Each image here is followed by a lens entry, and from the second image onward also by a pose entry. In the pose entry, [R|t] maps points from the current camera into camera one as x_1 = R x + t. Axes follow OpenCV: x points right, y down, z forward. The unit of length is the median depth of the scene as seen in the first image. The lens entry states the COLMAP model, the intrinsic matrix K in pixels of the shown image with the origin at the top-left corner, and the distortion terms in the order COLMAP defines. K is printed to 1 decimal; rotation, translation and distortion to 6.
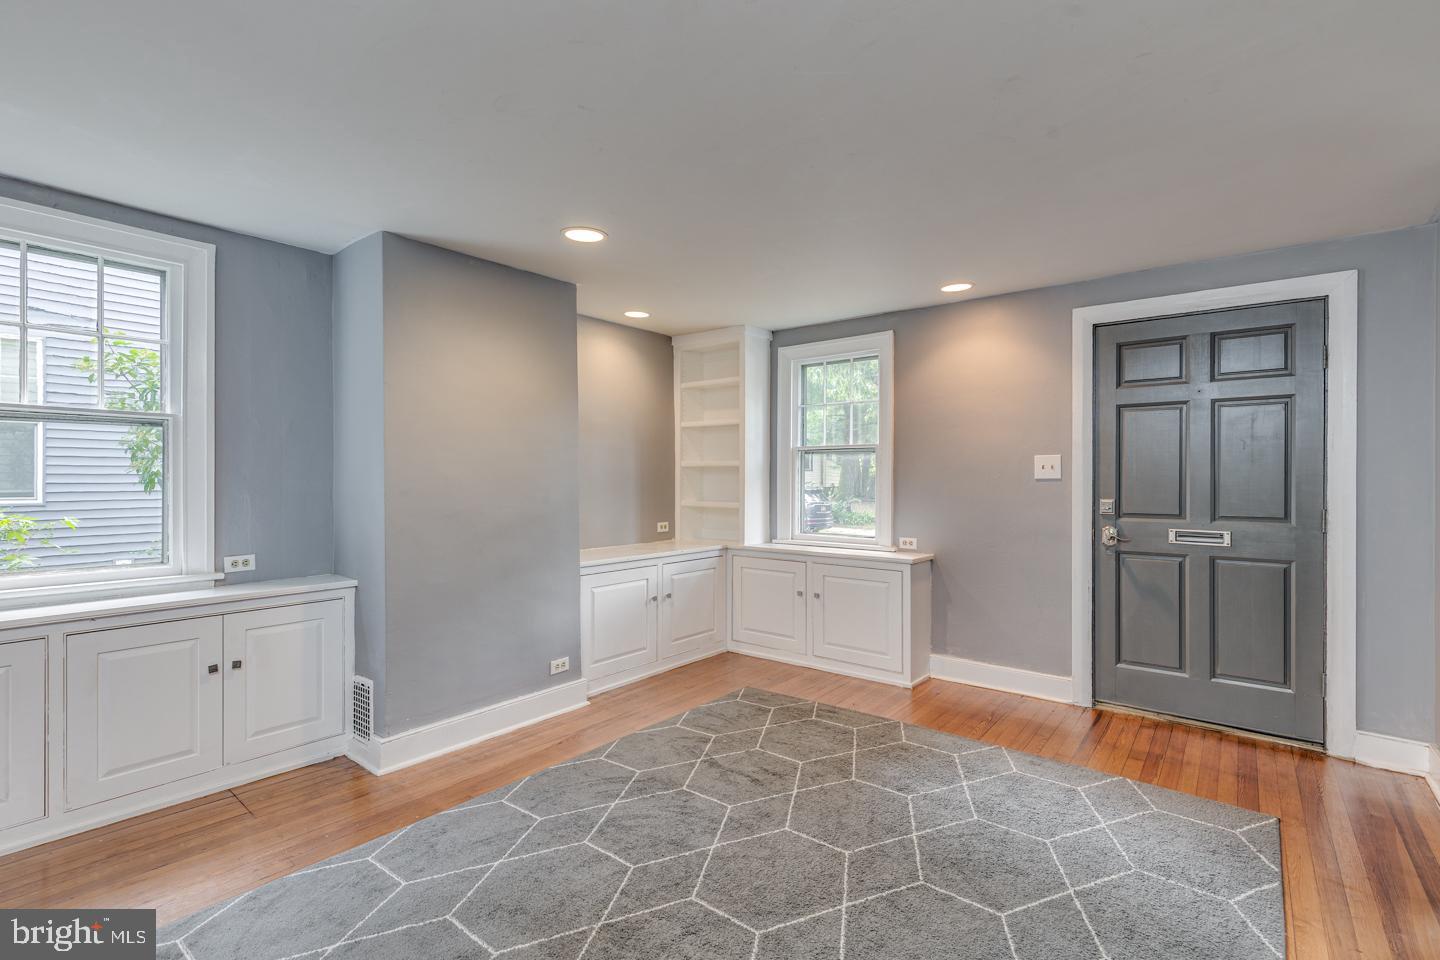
lens RADIAL K [[647.5, 0, 723.9], [0, 647.5, 480.3], [0, 0, 1]] dist [0.006519, -0.001863]
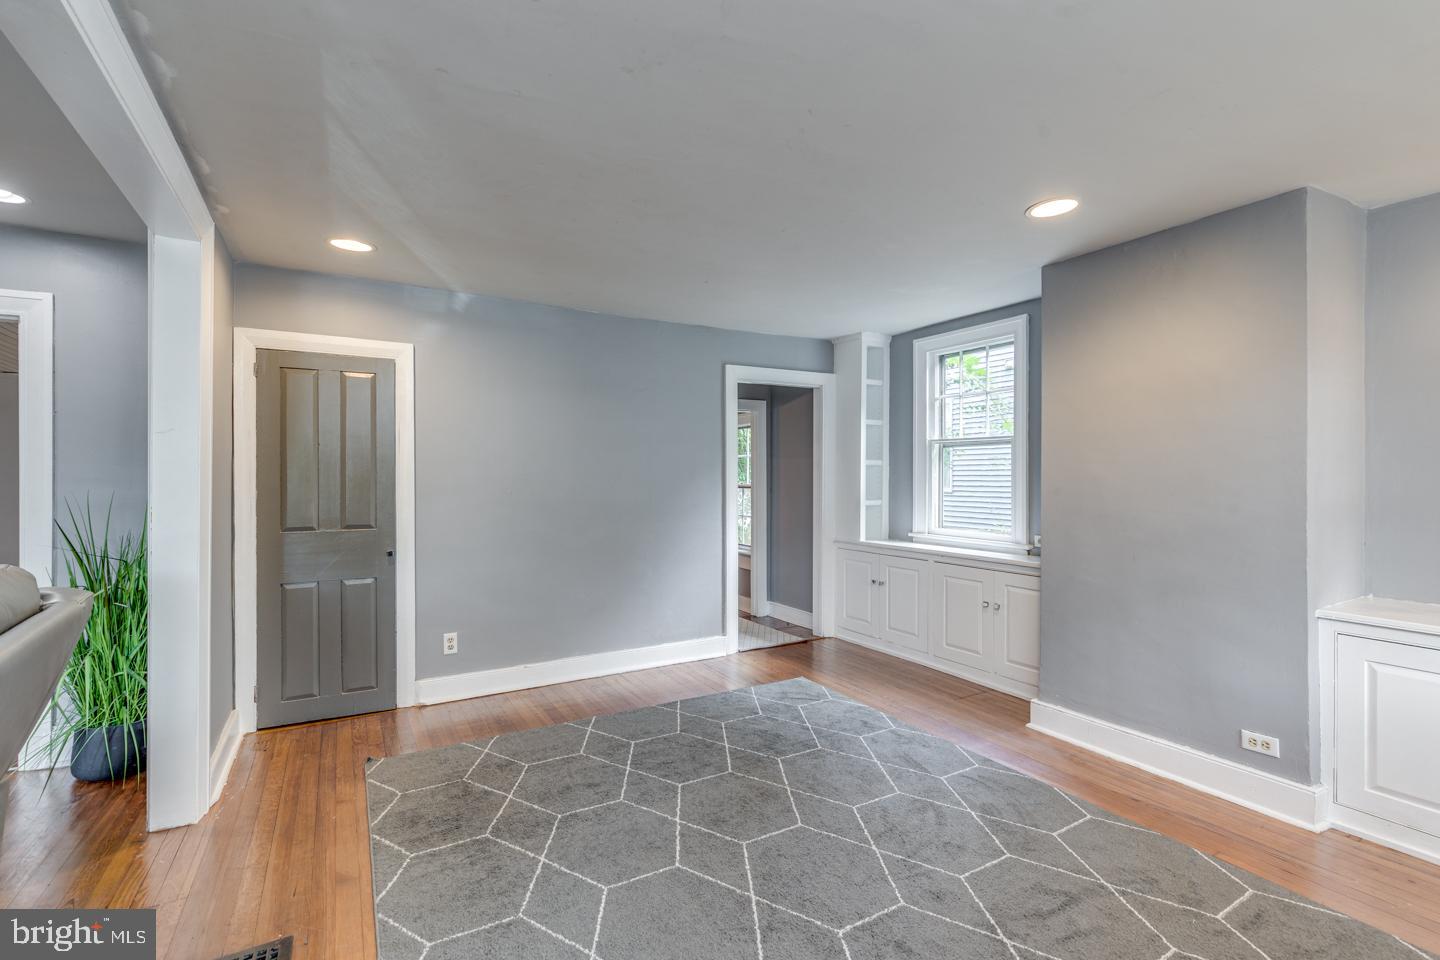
lens RADIAL K [[647.5, 0, 719.5], [0, 647.5, 474.8], [0, 0, 1]] dist [0.006519, -0.001863]
pose [[-0.351200, -0.002989, -0.936296, 0.768802], [-0.002039, 0.999995, -0.002428, -0.005747], [0.936298, 0.001056, -0.351204, 0.861783]]
